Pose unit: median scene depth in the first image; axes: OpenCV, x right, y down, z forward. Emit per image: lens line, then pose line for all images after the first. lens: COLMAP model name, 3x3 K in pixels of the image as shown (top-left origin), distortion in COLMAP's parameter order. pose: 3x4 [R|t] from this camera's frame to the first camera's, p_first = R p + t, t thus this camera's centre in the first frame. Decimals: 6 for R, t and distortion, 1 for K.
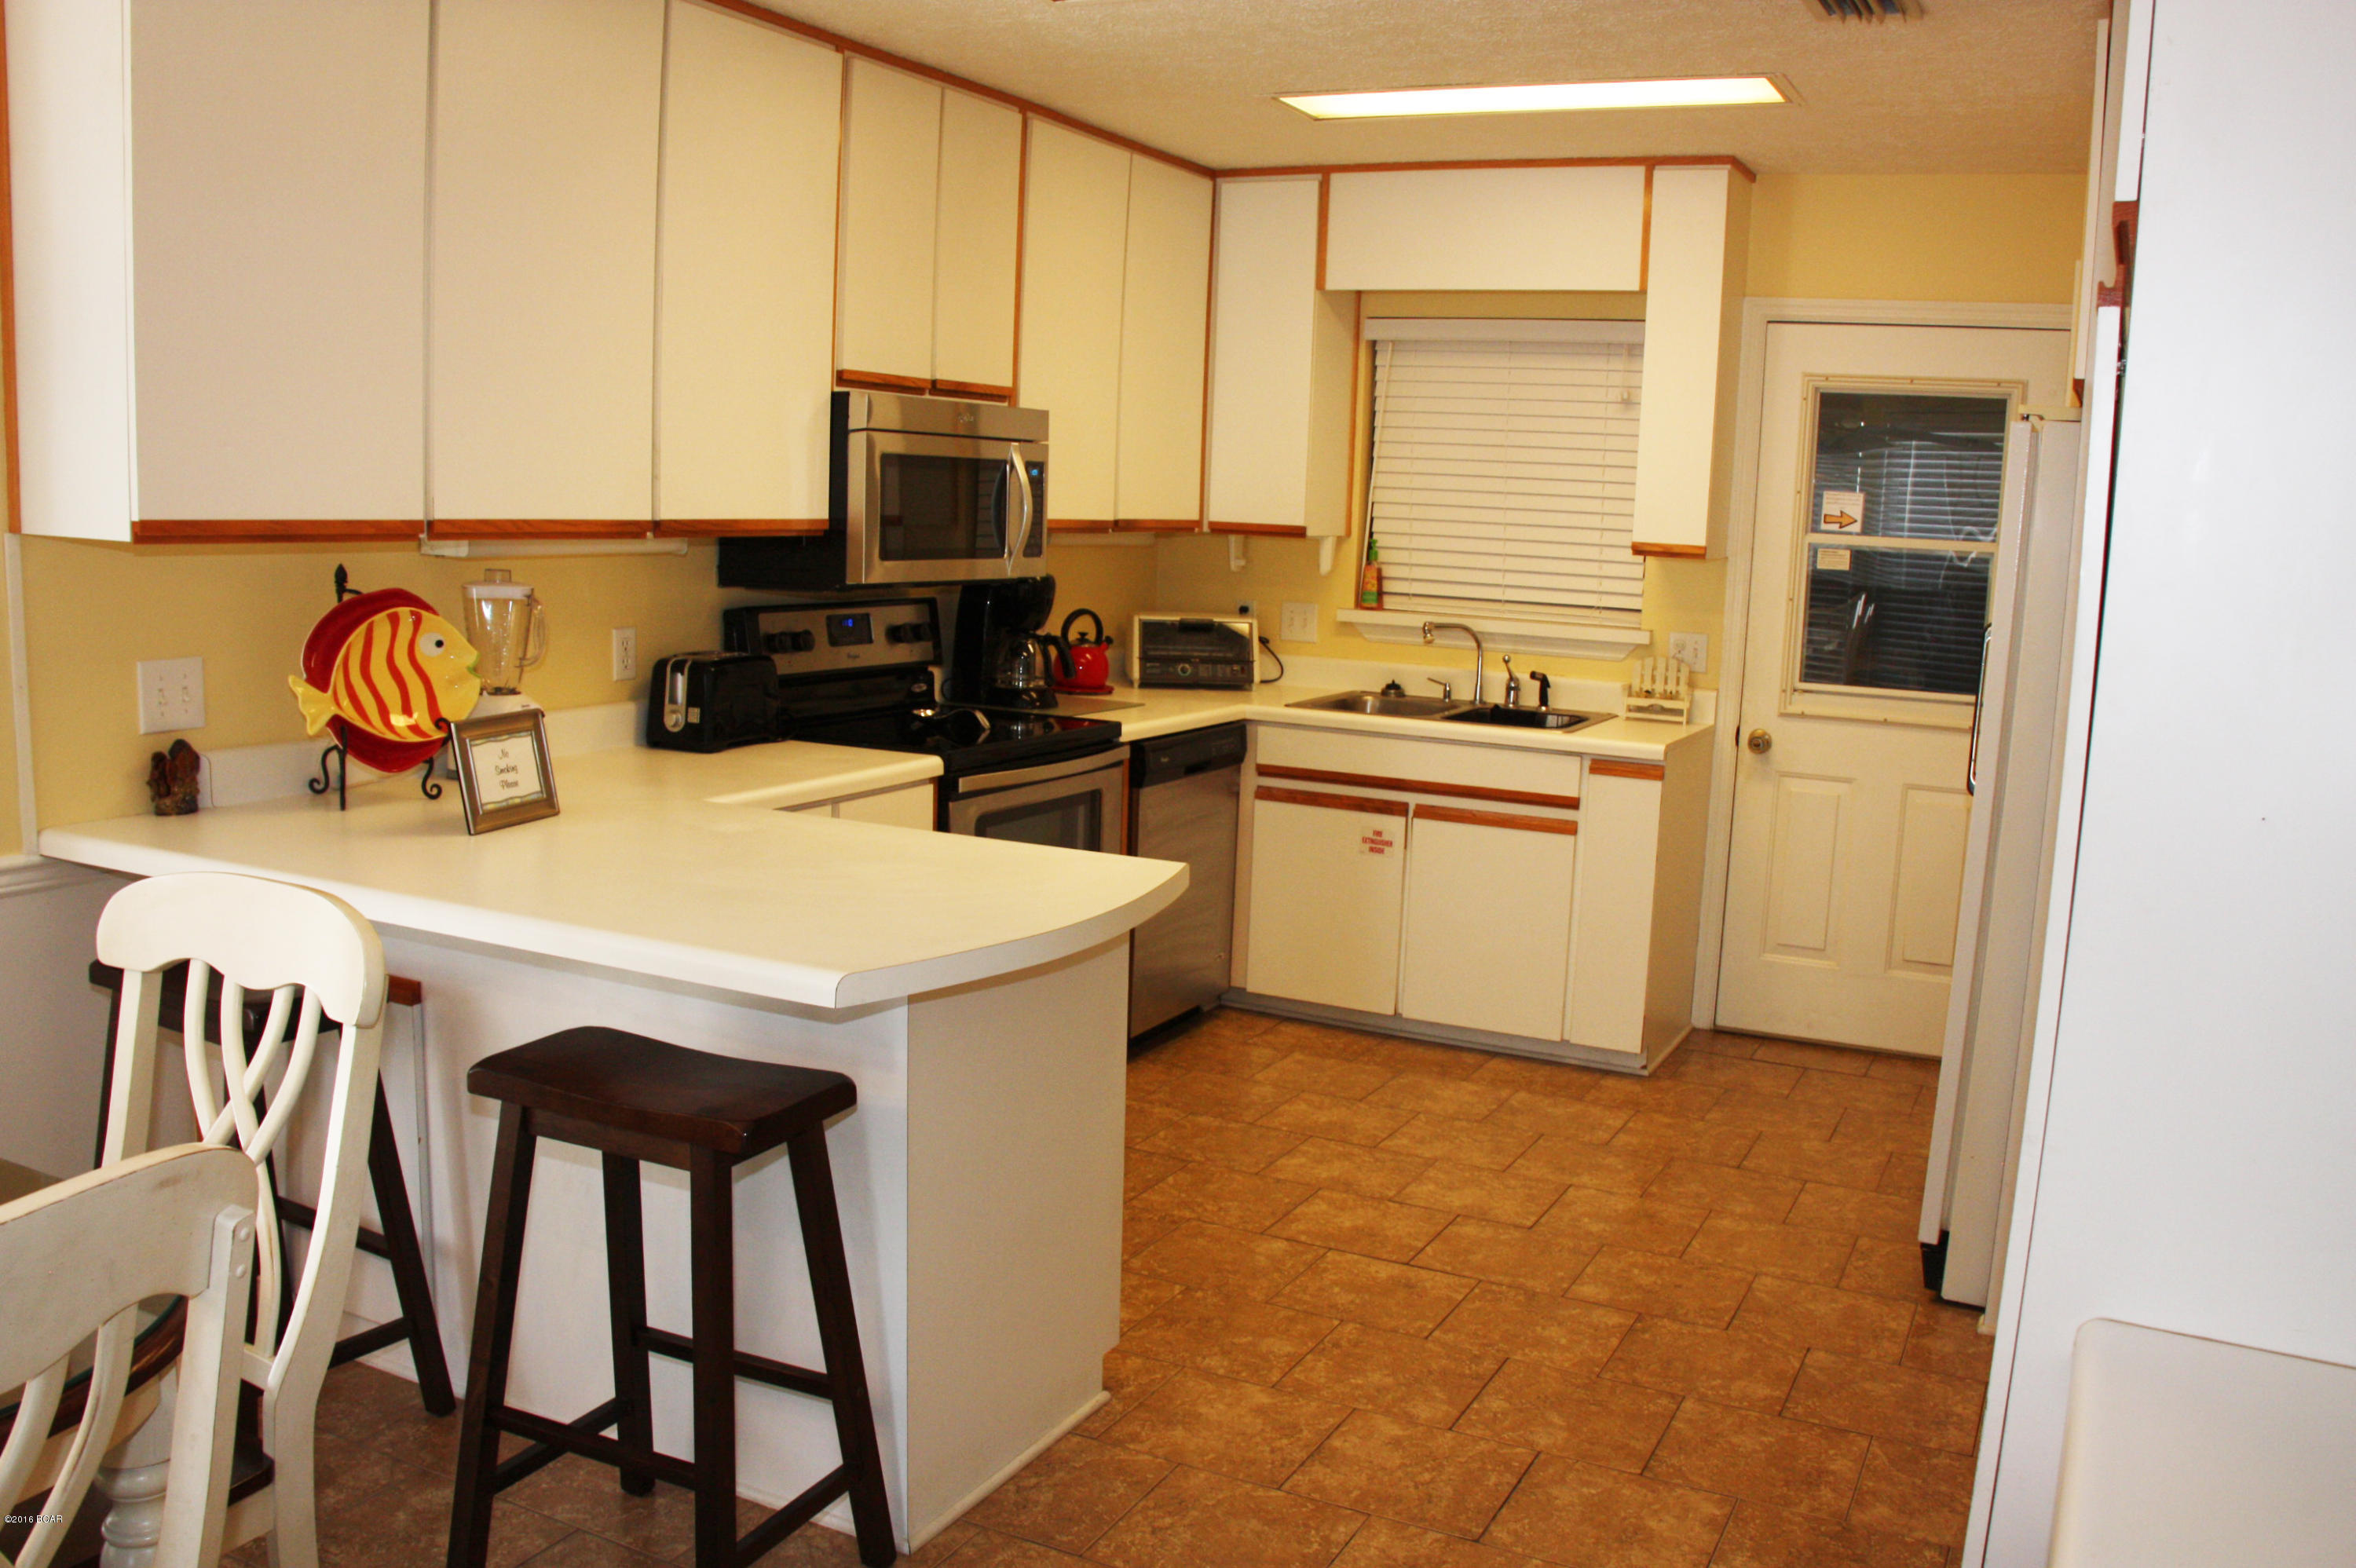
lens RADIAL K [[2012.1, 0, 1178.0], [0, 2012.1, 784.0], [0, 0, 1]] dist [-0.178392, 0.131142]
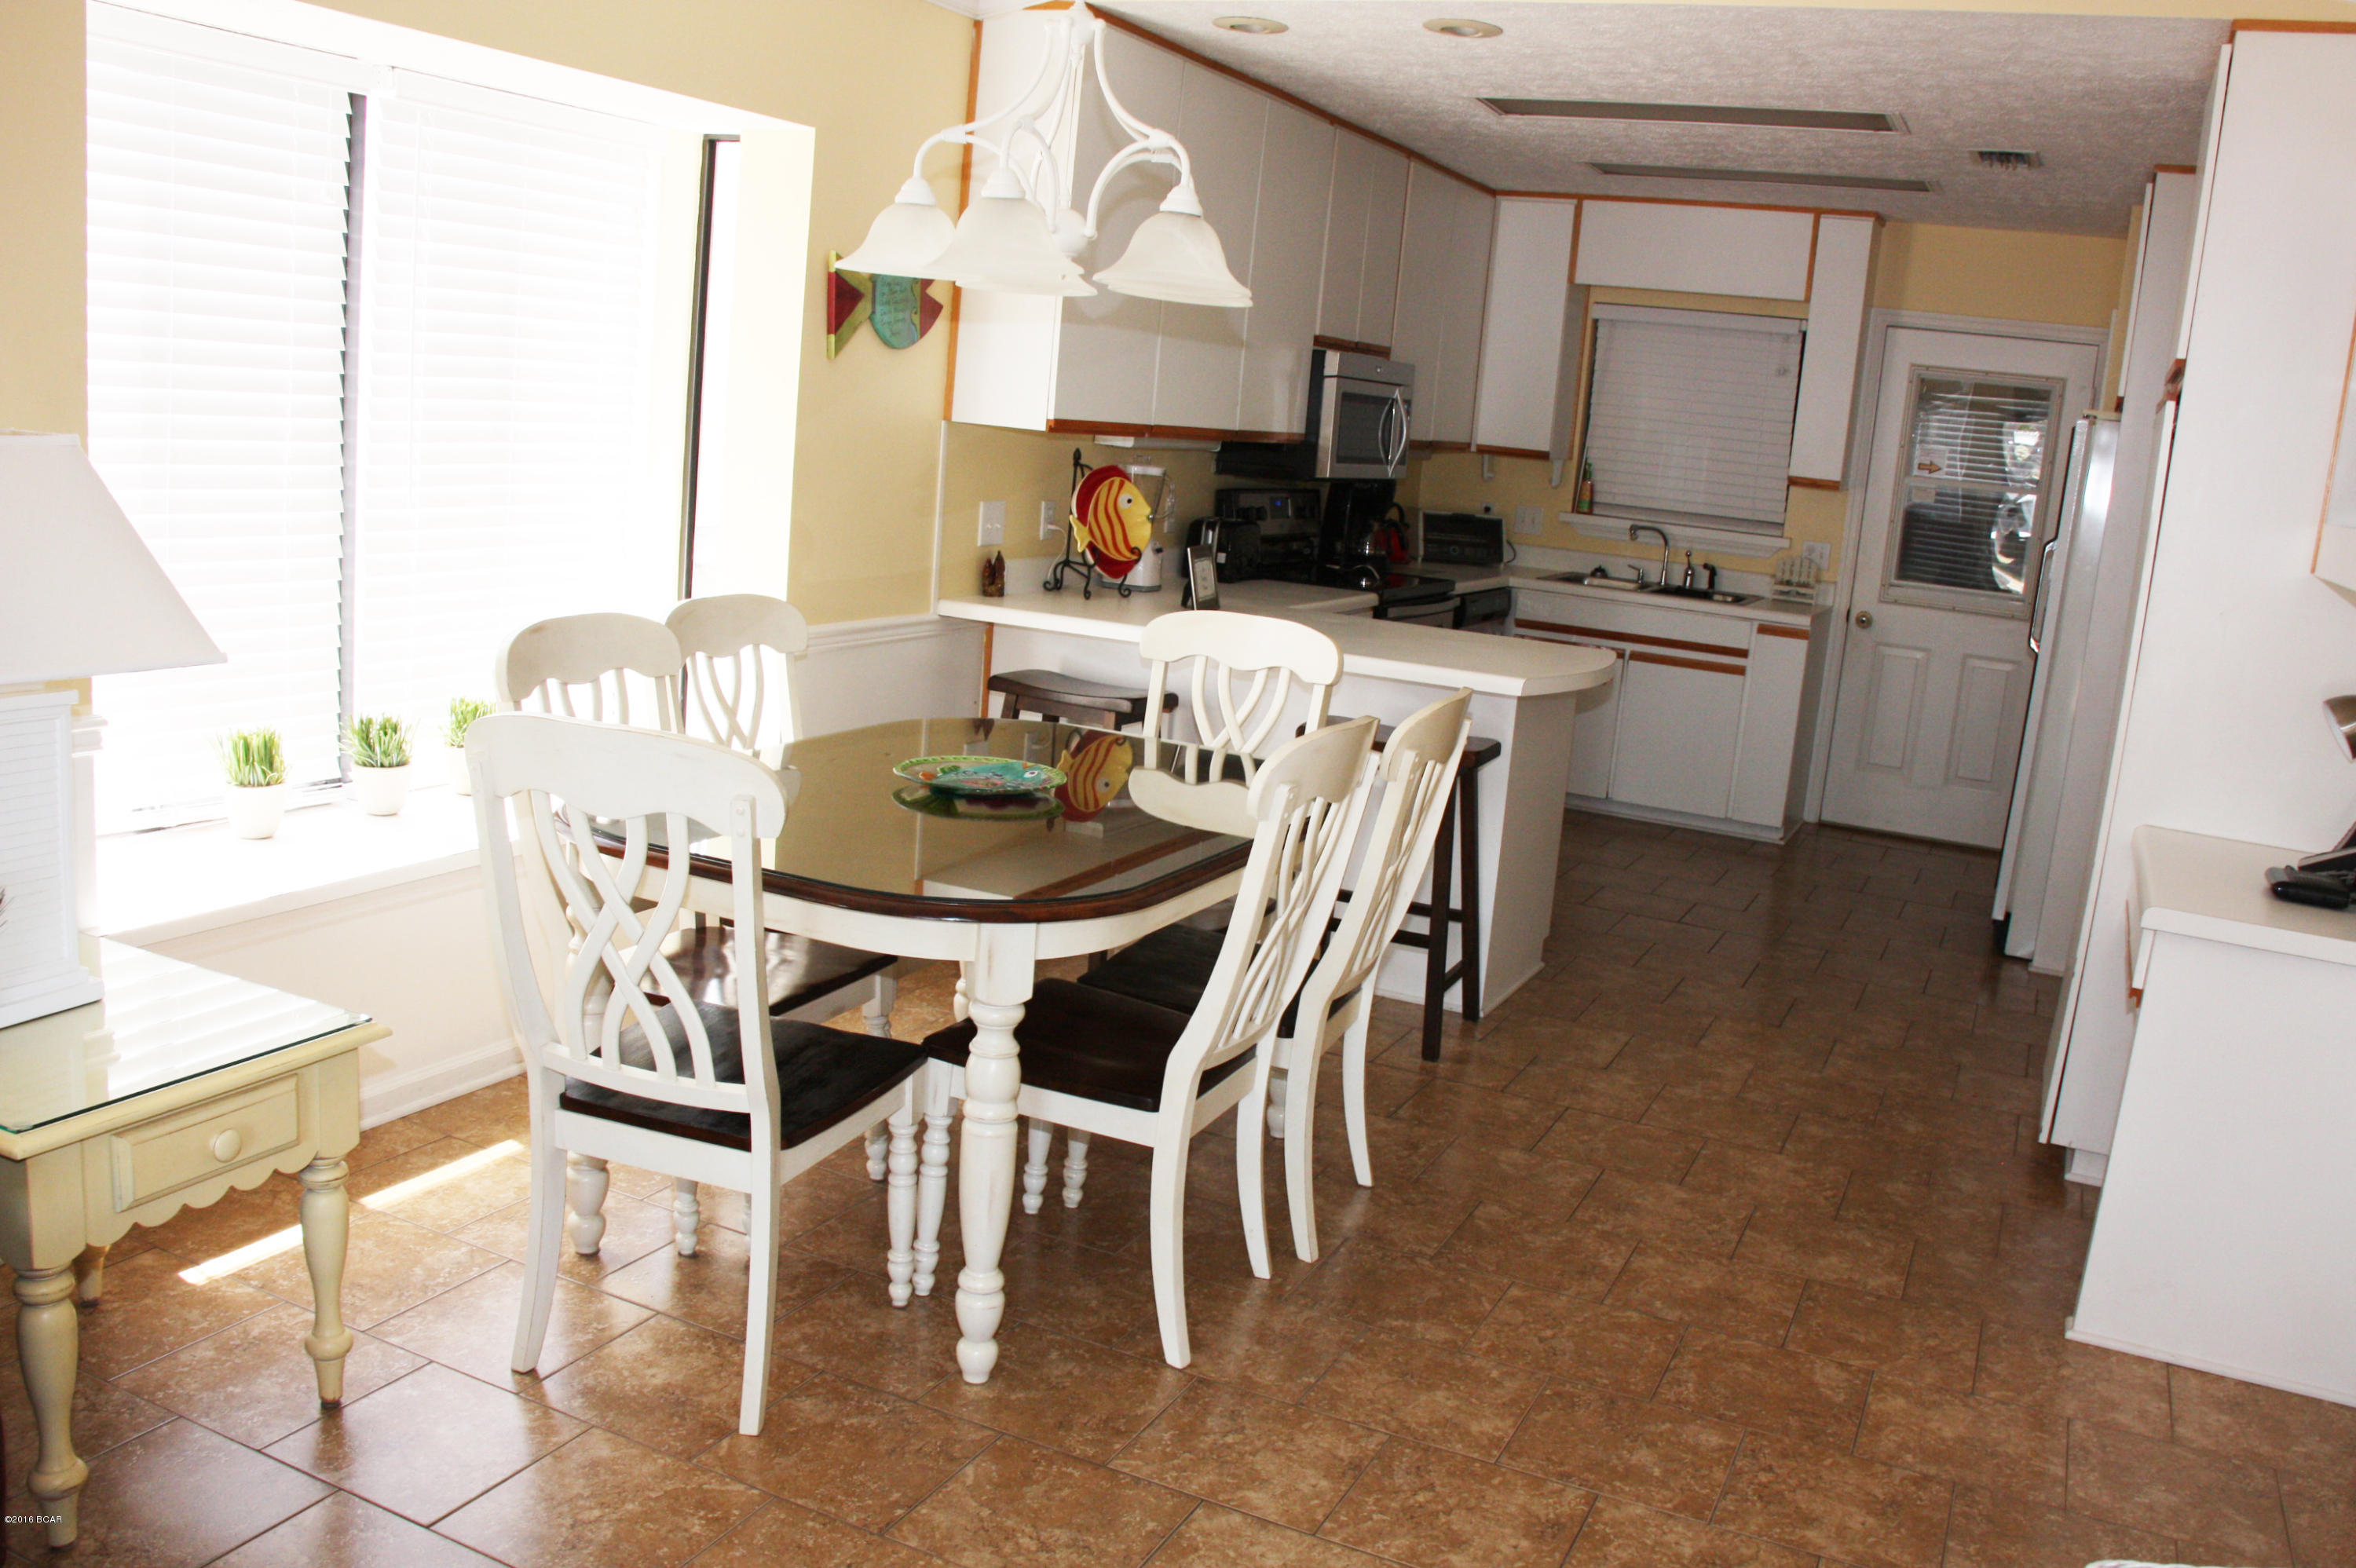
lens RADIAL K [[2012.1, 0, 1178.0], [0, 2012.1, 784.0], [0, 0, 1]] dist [-0.178392, 0.131142]
pose [[0.998707, 0.040160, 0.031181, -0.245810], [-0.041578, 0.998065, 0.046243, 0.052920], [-0.029264, -0.047479, 0.998443, -0.418840]]
